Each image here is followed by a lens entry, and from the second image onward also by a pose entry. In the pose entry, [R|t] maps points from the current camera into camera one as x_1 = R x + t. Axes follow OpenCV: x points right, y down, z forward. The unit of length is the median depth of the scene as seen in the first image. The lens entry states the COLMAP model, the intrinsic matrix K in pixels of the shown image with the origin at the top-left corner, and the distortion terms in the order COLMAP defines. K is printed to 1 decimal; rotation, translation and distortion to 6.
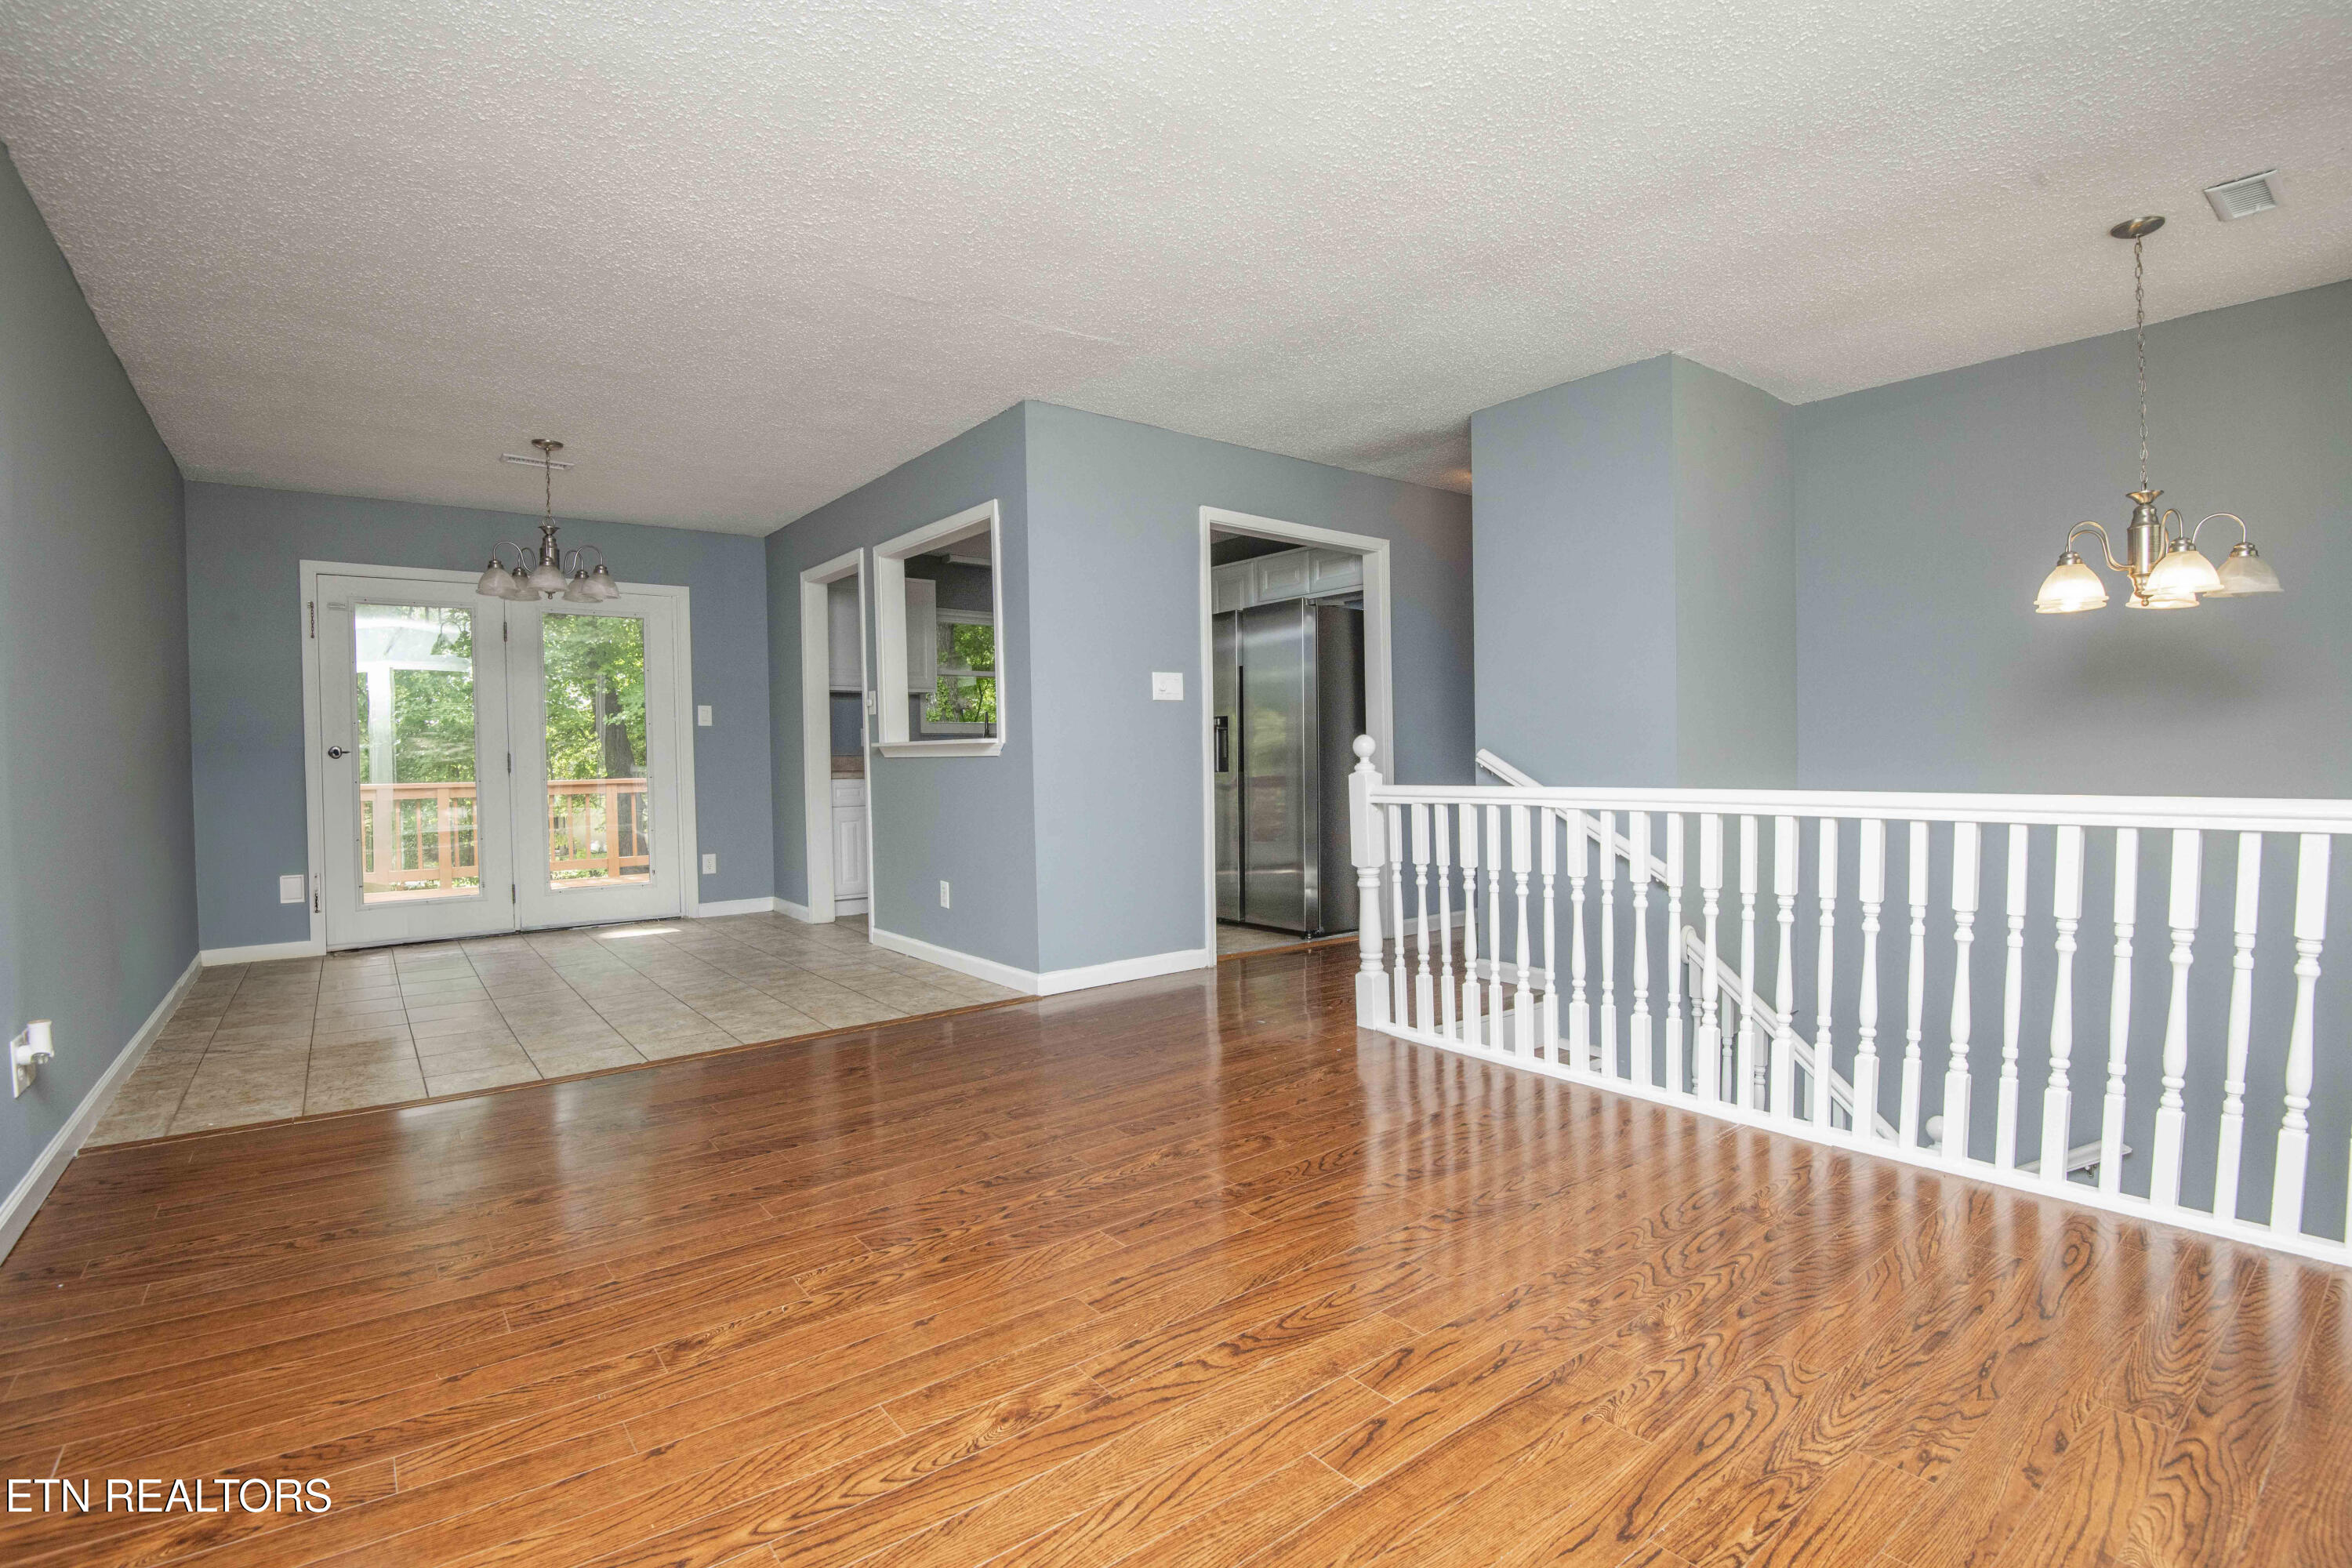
lens RADIAL K [[1092.7, 0, 1185.2], [0, 1092.7, 795.6], [0, 0, 1]] dist [-0.027165, -0.007530]
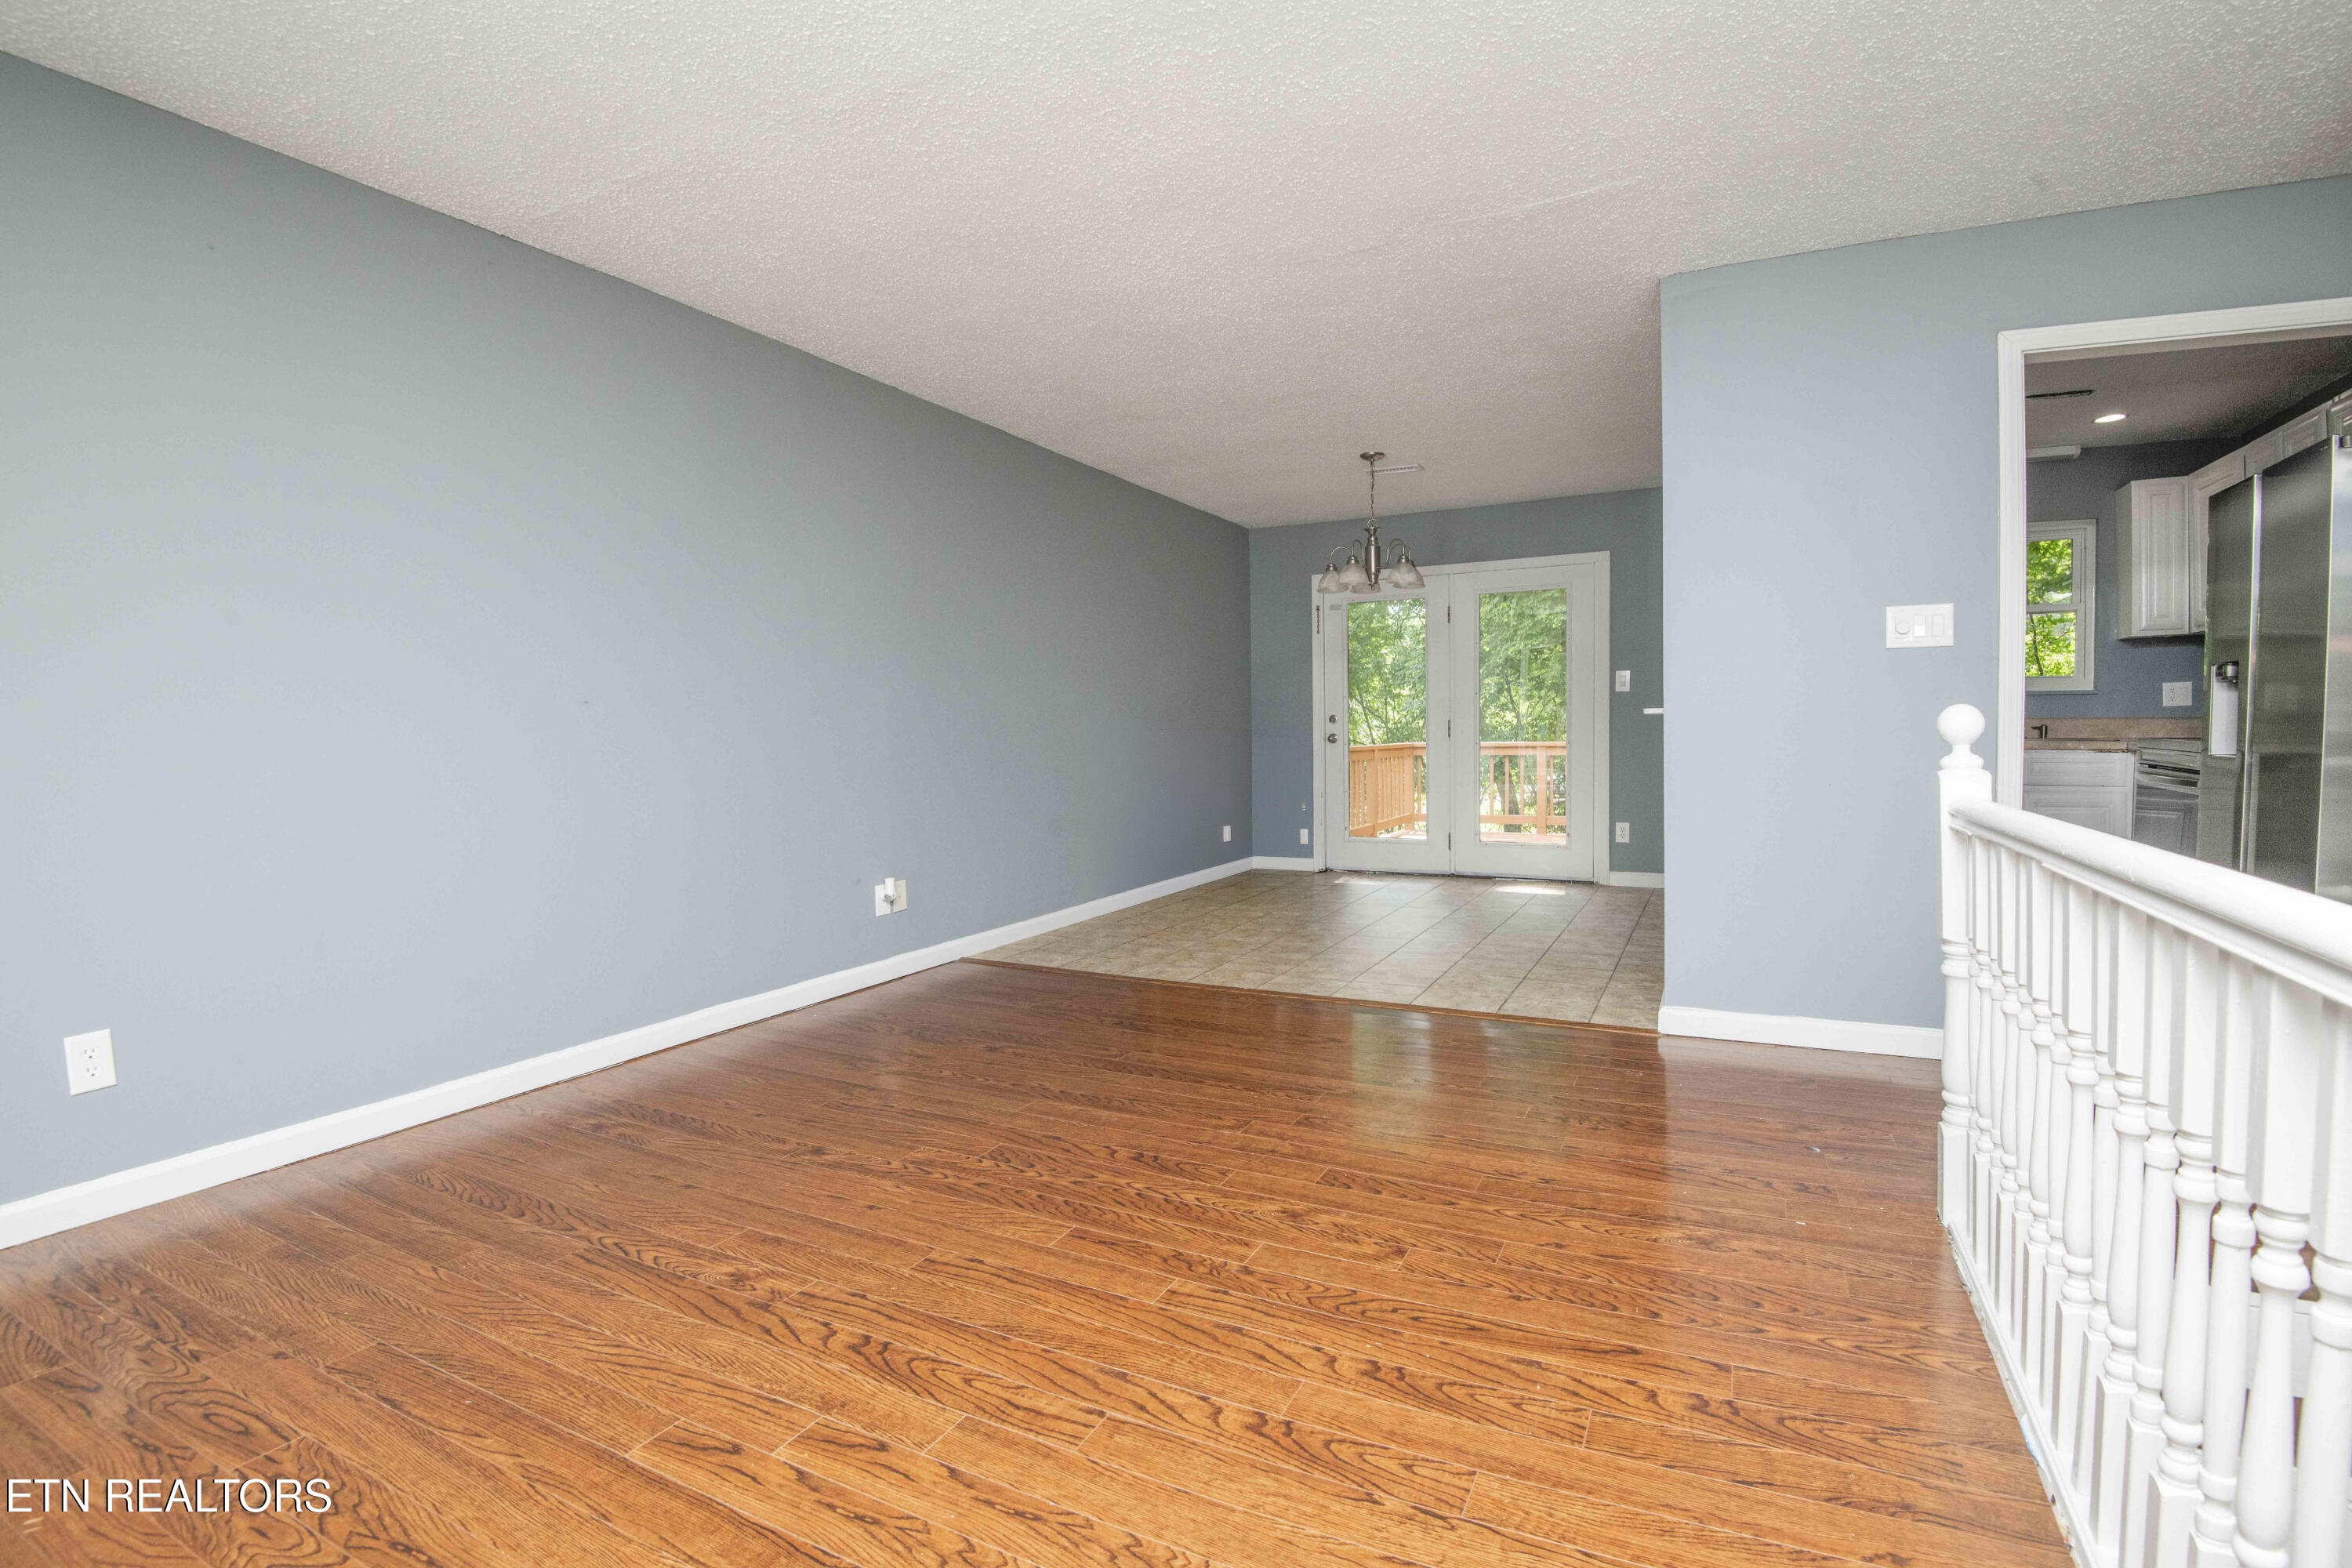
lens RADIAL K [[1092.7, 0, 1170.6], [0, 1092.7, 765.0], [0, 0, 1]] dist [-0.027165, -0.007530]
pose [[0.420617, 0.040259, -0.906345, 0.560491], [-0.028547, 0.999108, 0.031132, -0.033680], [0.906789, 0.012779, 0.421391, 0.445009]]
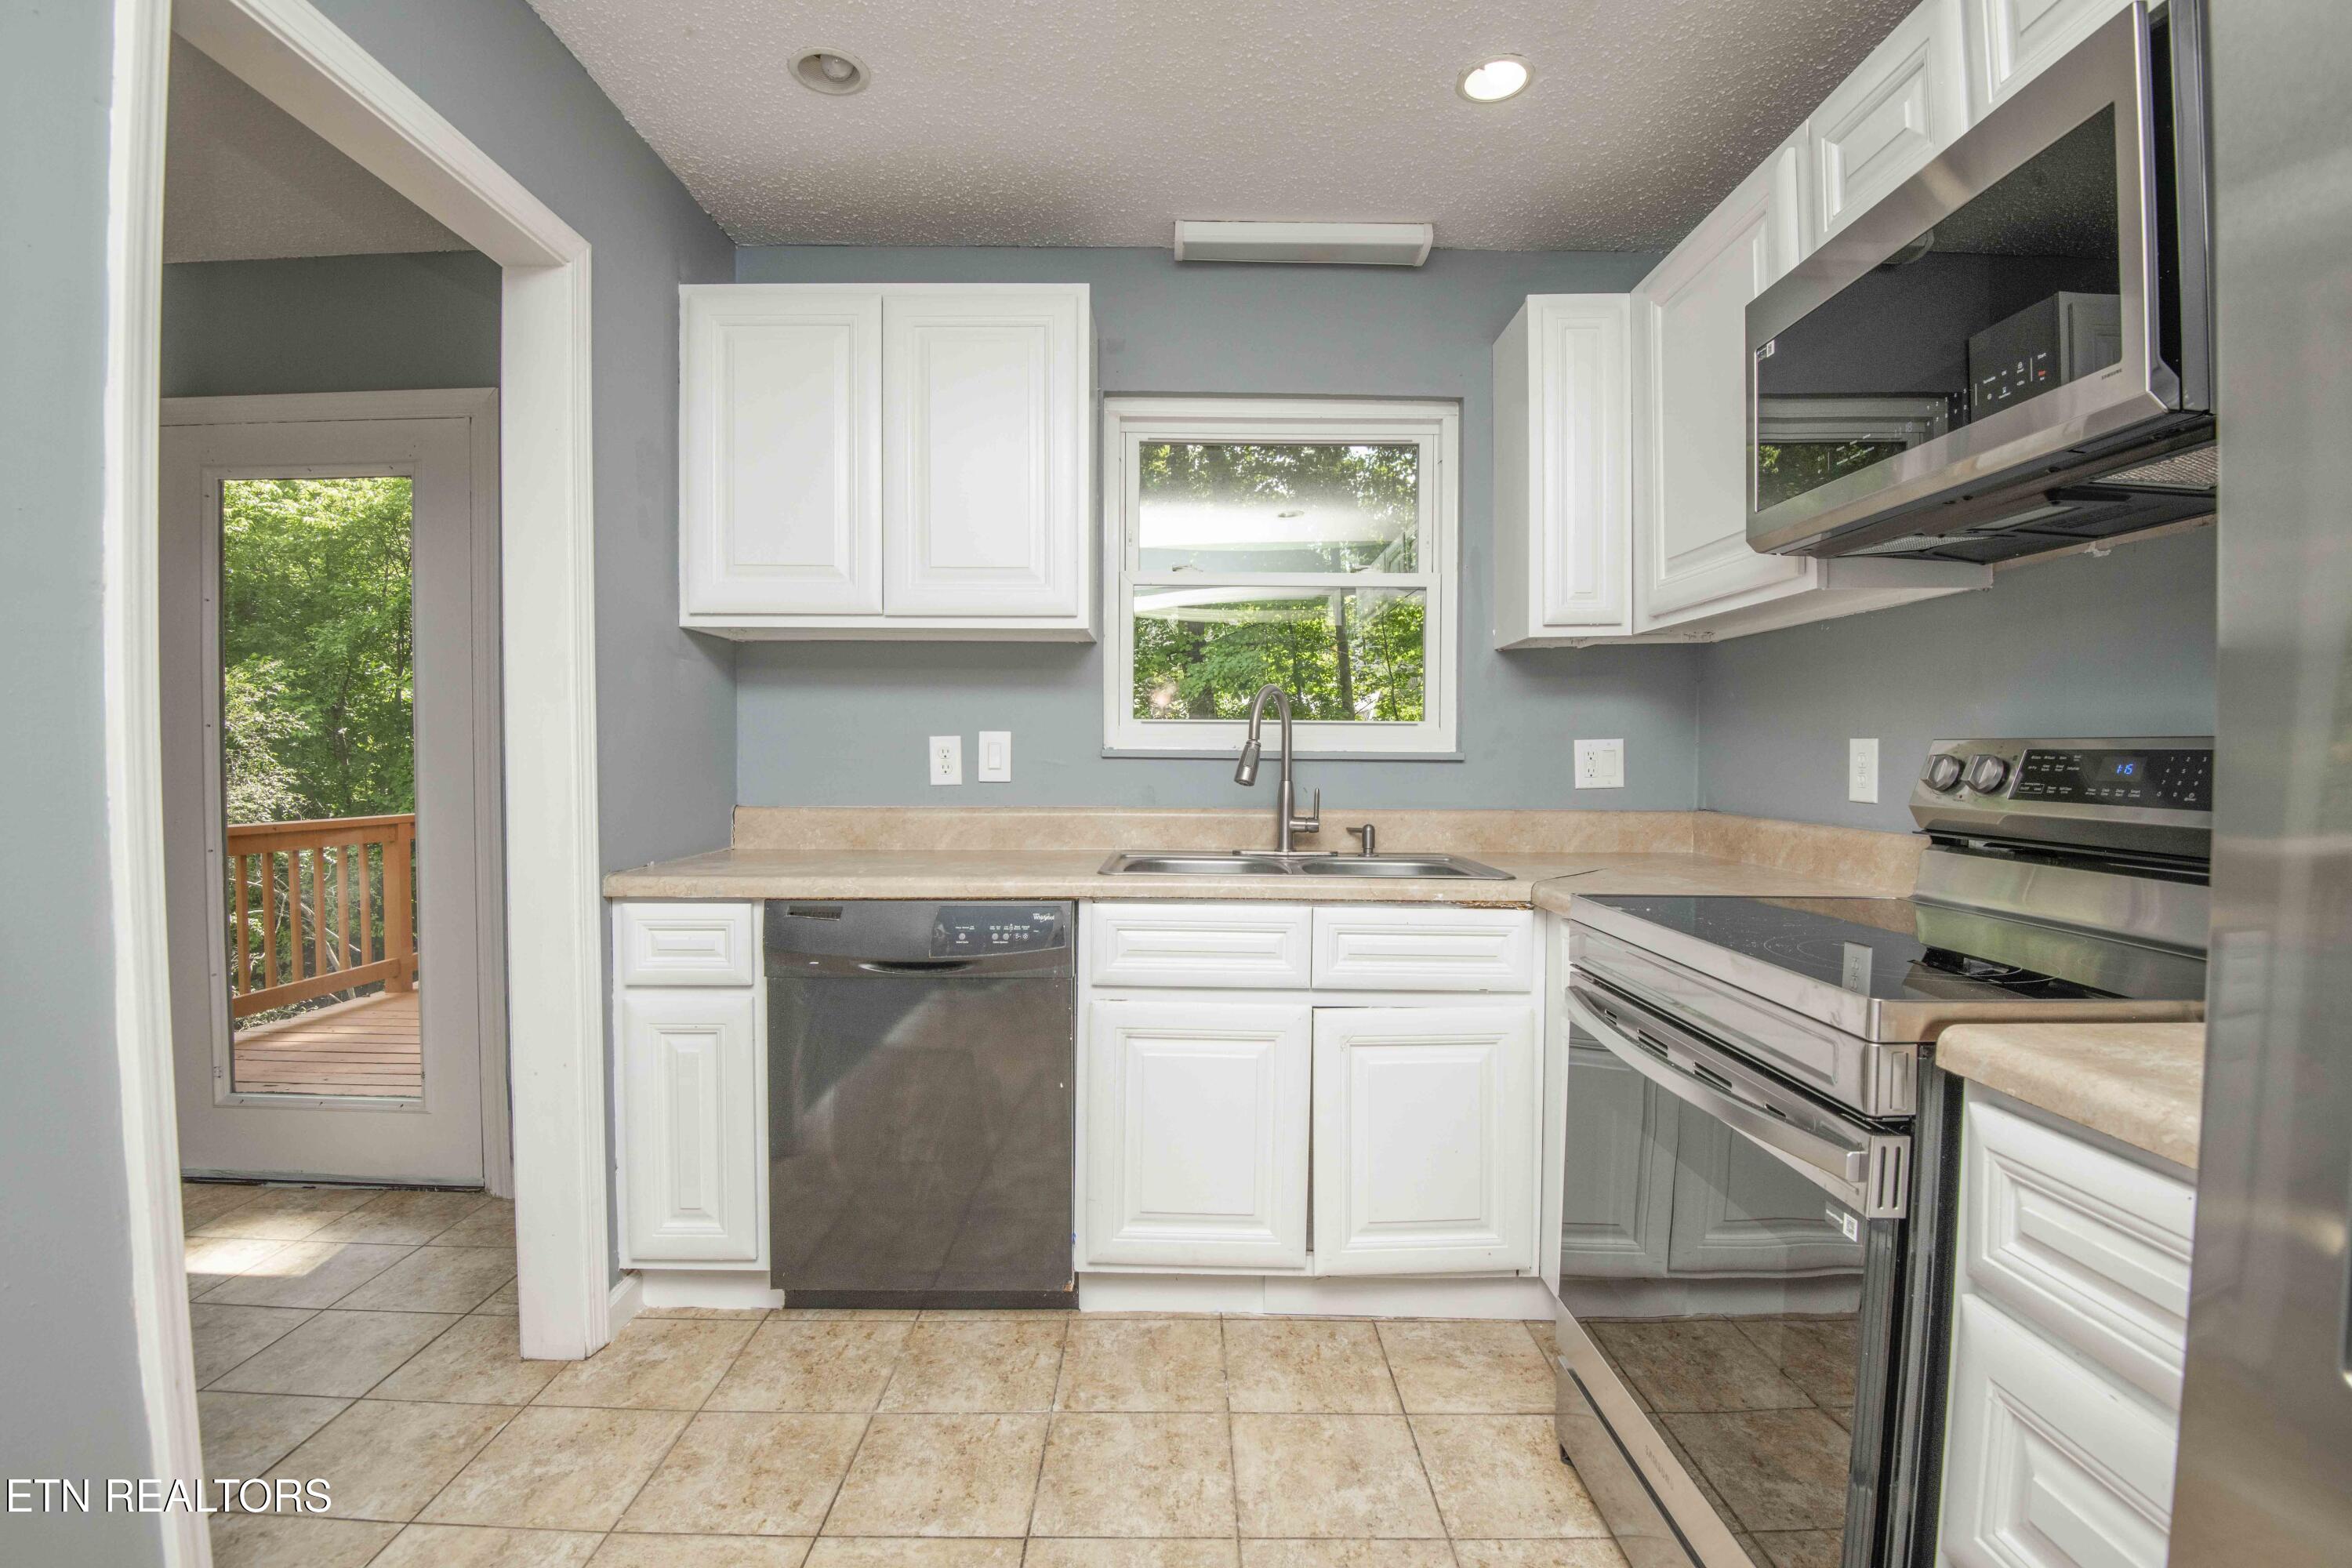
lens RADIAL K [[1092.7, 0, 1177.6], [0, 1092.7, 766.9], [0, 0, 1]] dist [-0.027165, -0.007530]
pose [[0.791811, 0.021037, -0.610404, -0.011970], [-0.038470, 0.999140, -0.015467, -0.107224], [0.609554, 0.035729, 0.791939, 1.673630]]
